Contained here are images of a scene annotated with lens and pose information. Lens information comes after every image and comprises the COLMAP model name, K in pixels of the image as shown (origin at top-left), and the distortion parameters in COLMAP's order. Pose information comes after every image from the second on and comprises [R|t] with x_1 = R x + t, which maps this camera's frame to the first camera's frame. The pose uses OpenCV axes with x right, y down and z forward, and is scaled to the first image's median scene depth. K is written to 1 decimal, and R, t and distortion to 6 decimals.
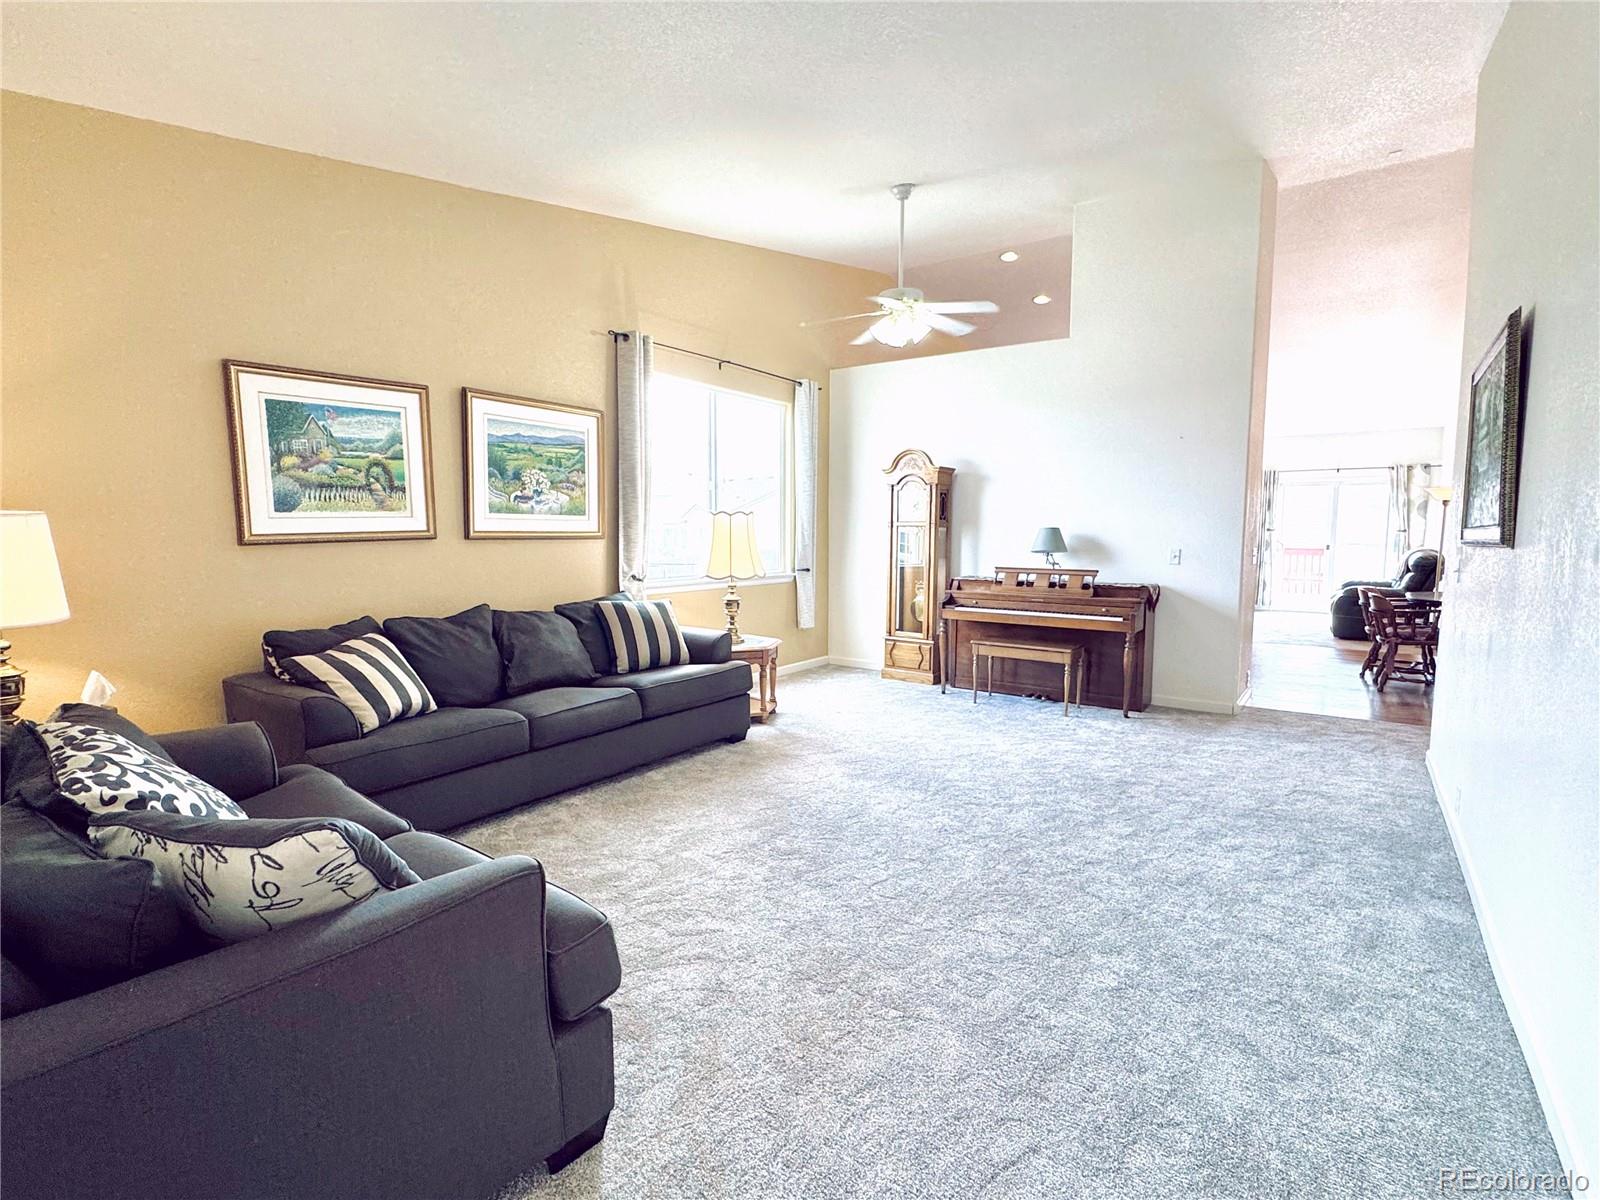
lens RADIAL K [[764.6, 0, 800.0], [0, 764.6, 600.0], [0, 0, 1]] dist [-0.003985, 0.000264]
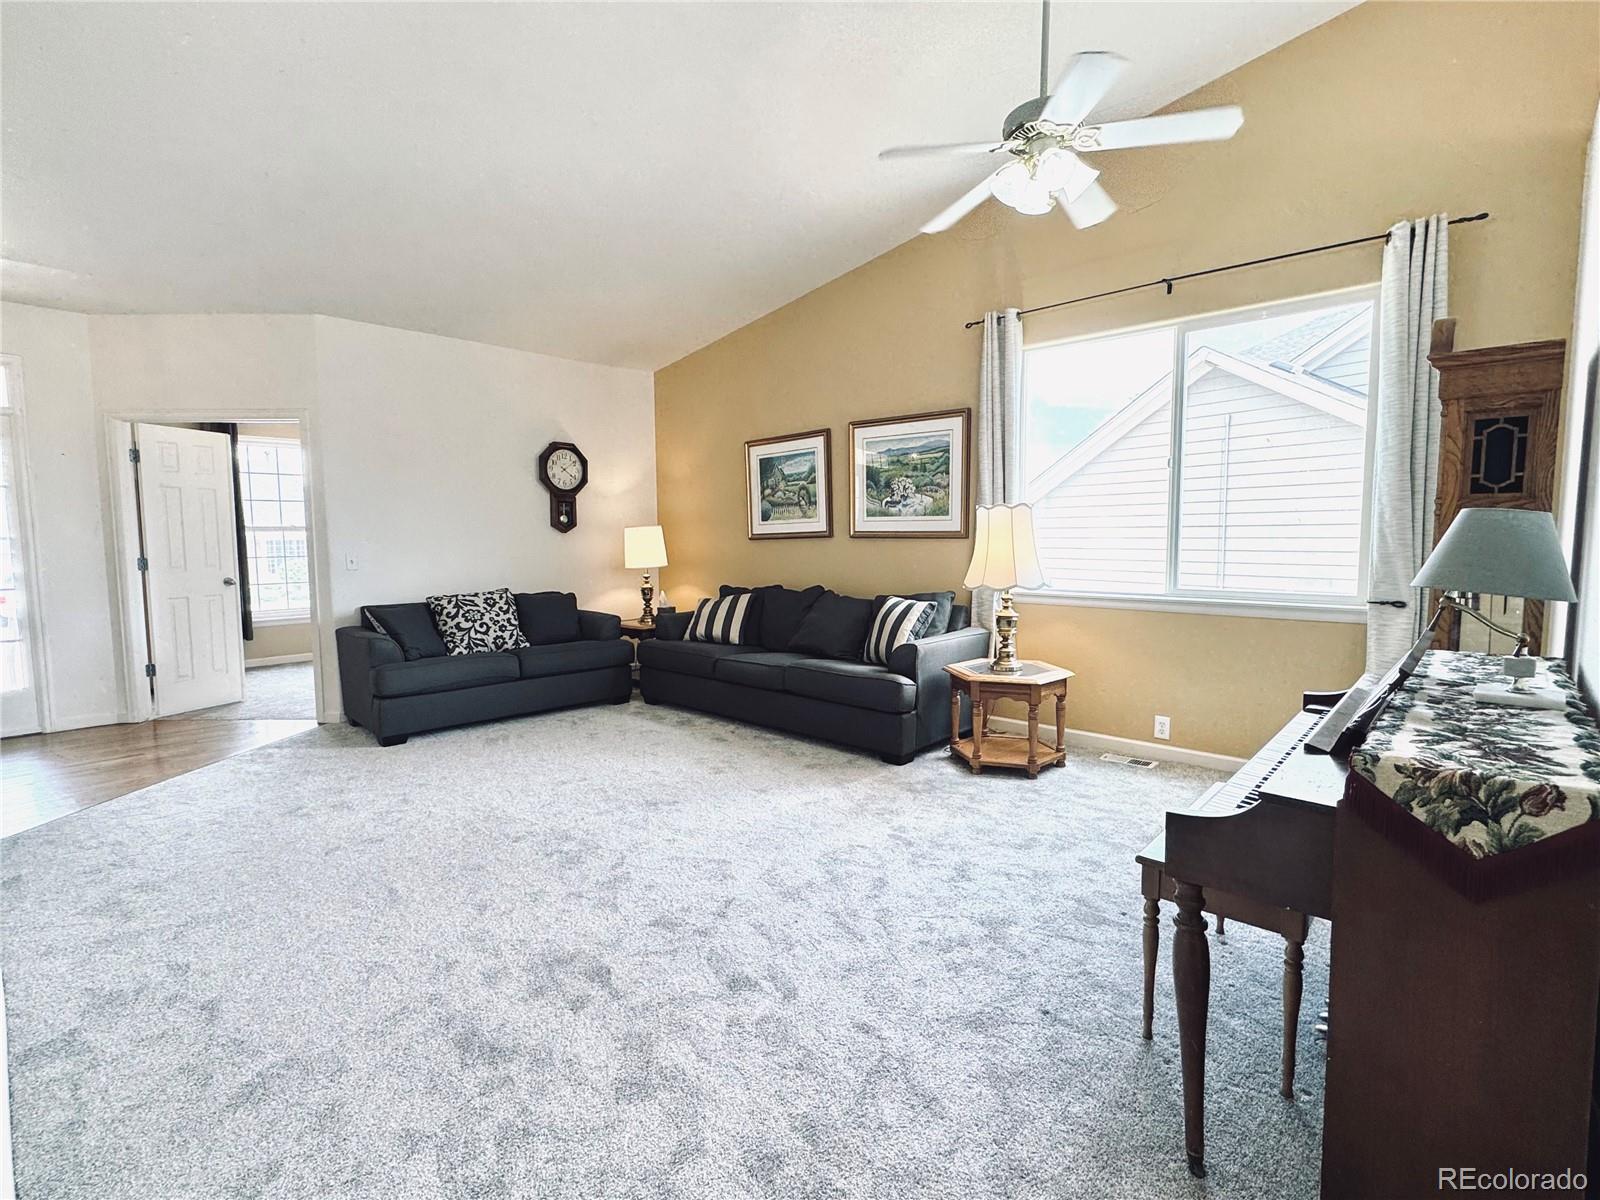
lens RADIAL K [[764.6, 0, 800.0], [0, 764.6, 600.0], [0, 0, 1]] dist [-0.003985, 0.000264]
pose [[-0.127240, 0.082091, -0.988469, 0.801277], [-0.086688, 0.991835, 0.093529, -0.079909], [0.988077, 0.097589, -0.119085, 0.977659]]
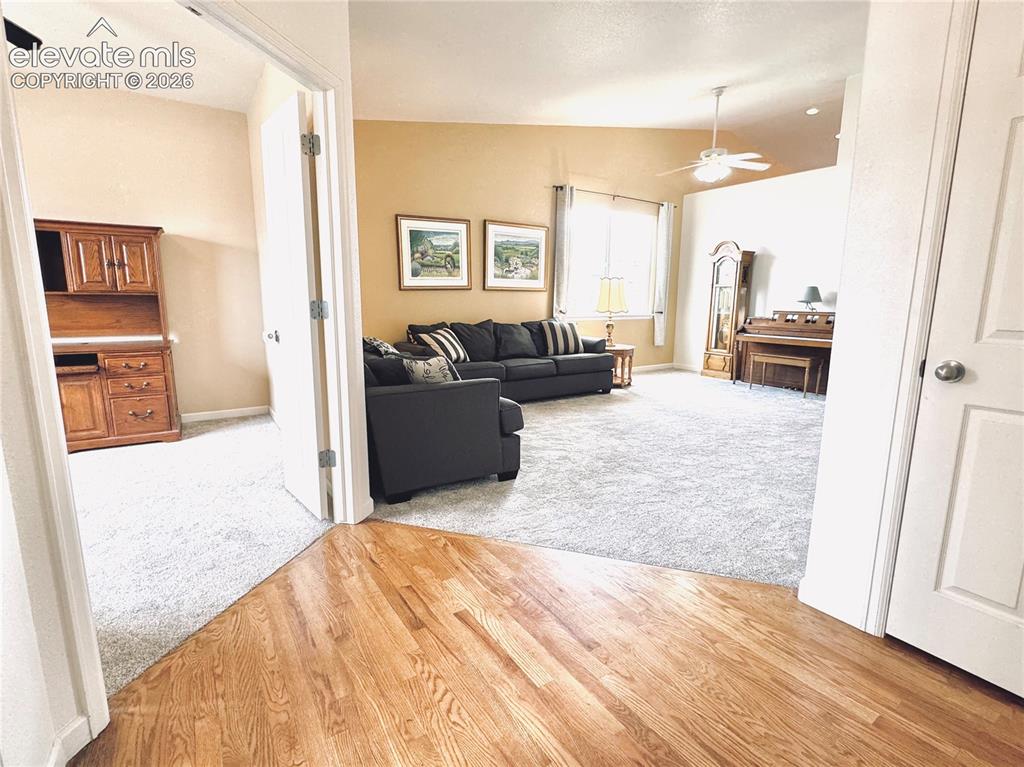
lens RADIAL K [[489.4, 0, 512.0], [0, 489.4, 383.5], [0, 0, 1]] dist [-0.003985, 0.000264]
pose [[0.935879, 0.064925, -0.346288, 0.129064], [-0.037048, 0.995560, 0.086532, 0.056512], [0.350369, -0.068155, 0.934129, -0.273227]]
